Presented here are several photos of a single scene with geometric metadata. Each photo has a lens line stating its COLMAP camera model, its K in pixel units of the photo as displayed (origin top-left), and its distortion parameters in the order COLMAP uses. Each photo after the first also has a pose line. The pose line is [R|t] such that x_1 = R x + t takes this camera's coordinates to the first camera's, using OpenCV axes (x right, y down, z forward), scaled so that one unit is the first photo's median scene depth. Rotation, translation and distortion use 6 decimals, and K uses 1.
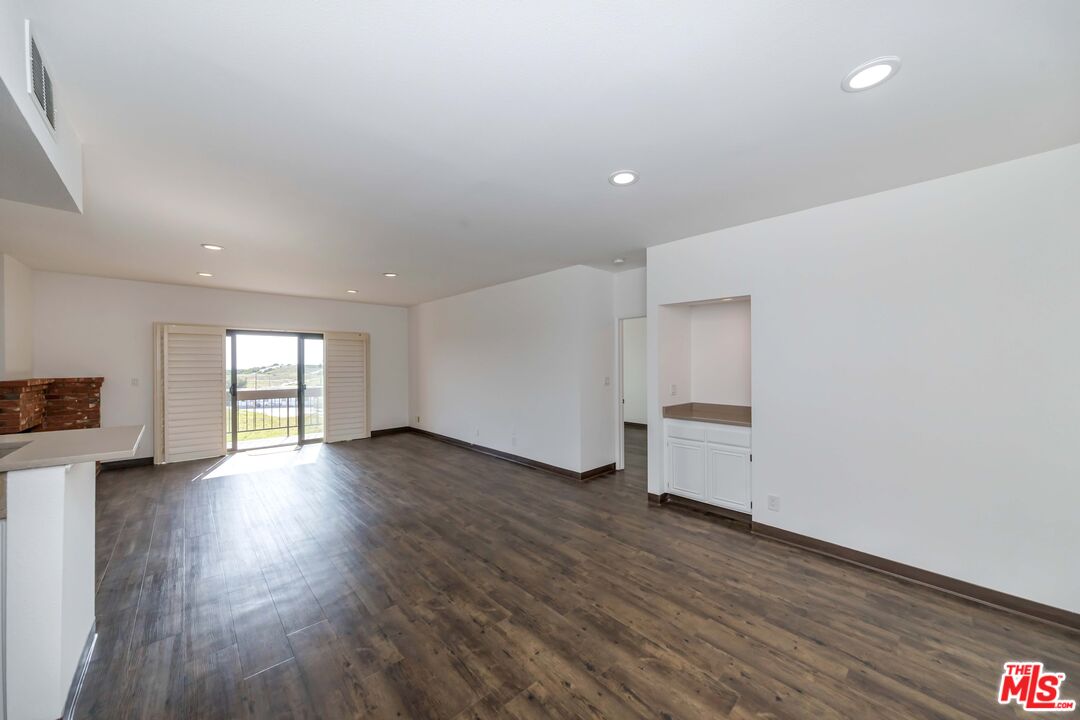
lens RADIAL K [[388.4, 0, 541.6], [0, 388.4, 366.2], [0, 0, 1]] dist [-0.001838, 0.000262]
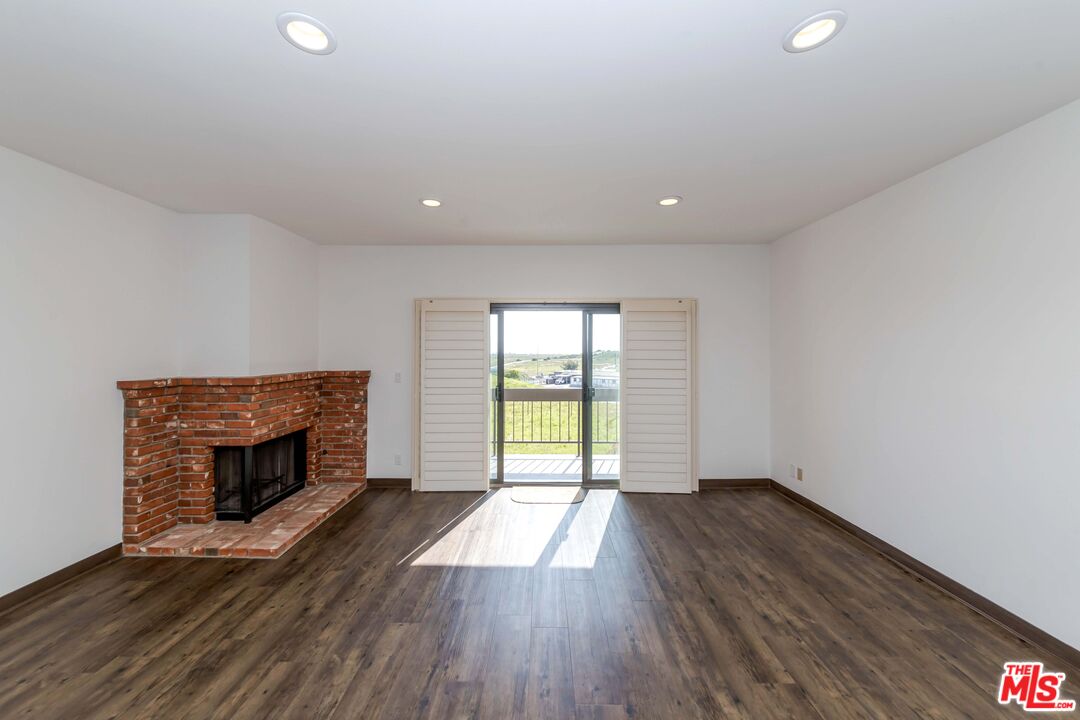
lens RADIAL K [[388.4, 0, 535.2], [0, 388.4, 349.7], [0, 0, 1]] dist [-0.001838, 0.000262]
pose [[0.718544, 0.000356, -0.695481, -0.340361], [-0.006707, 0.999957, -0.006418, -0.011941], [0.695449, 0.009276, 0.718516, 0.676922]]
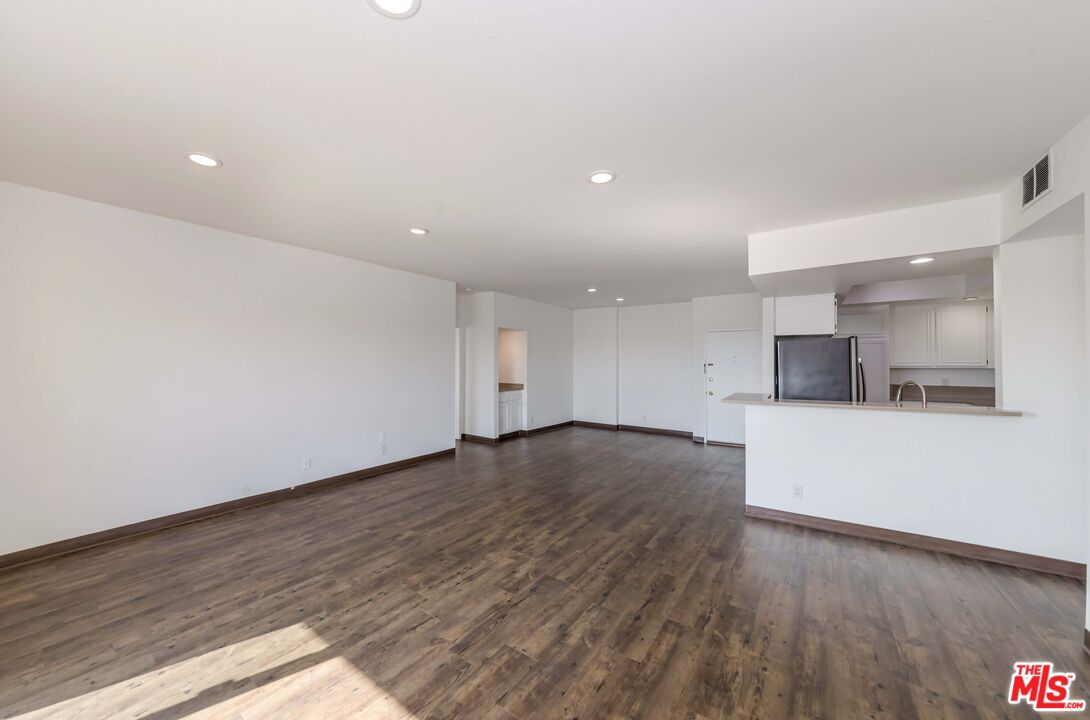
lens RADIAL K [[396.8, 0, 514.1], [0, 396.8, 356.6], [0, 0, 1]] dist [0.000536, -0.000763]
pose [[-0.163272, 0.014895, 0.986469, -1.104365], [0.005035, 0.999886, -0.014265, -0.000794], [-0.986568, 0.002637, -0.163329, 0.946018]]
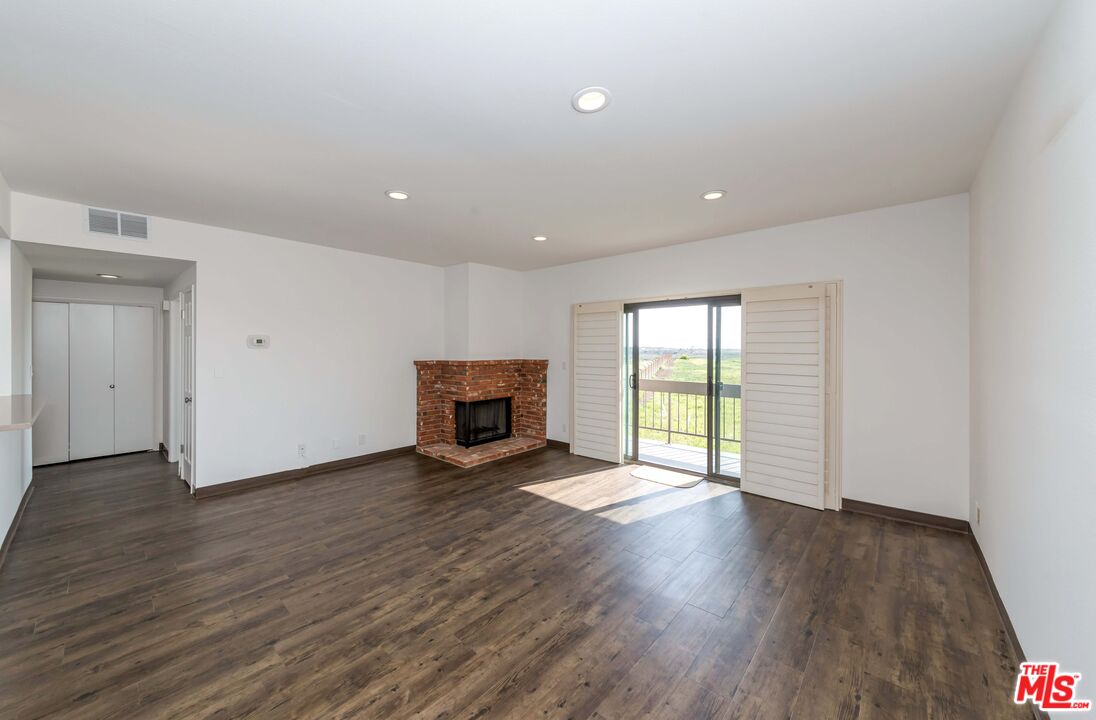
lens RADIAL K [[399.0, 0, 557.4], [0, 399.0, 346.7], [0, 0, 1]] dist [0.000536, -0.000763]
pose [[0.103152, 0.001289, -0.994665, -0.025268], [-0.006193, 0.999981, 0.000654, -0.008905], [0.994646, 0.006093, 0.103158, 0.931015]]
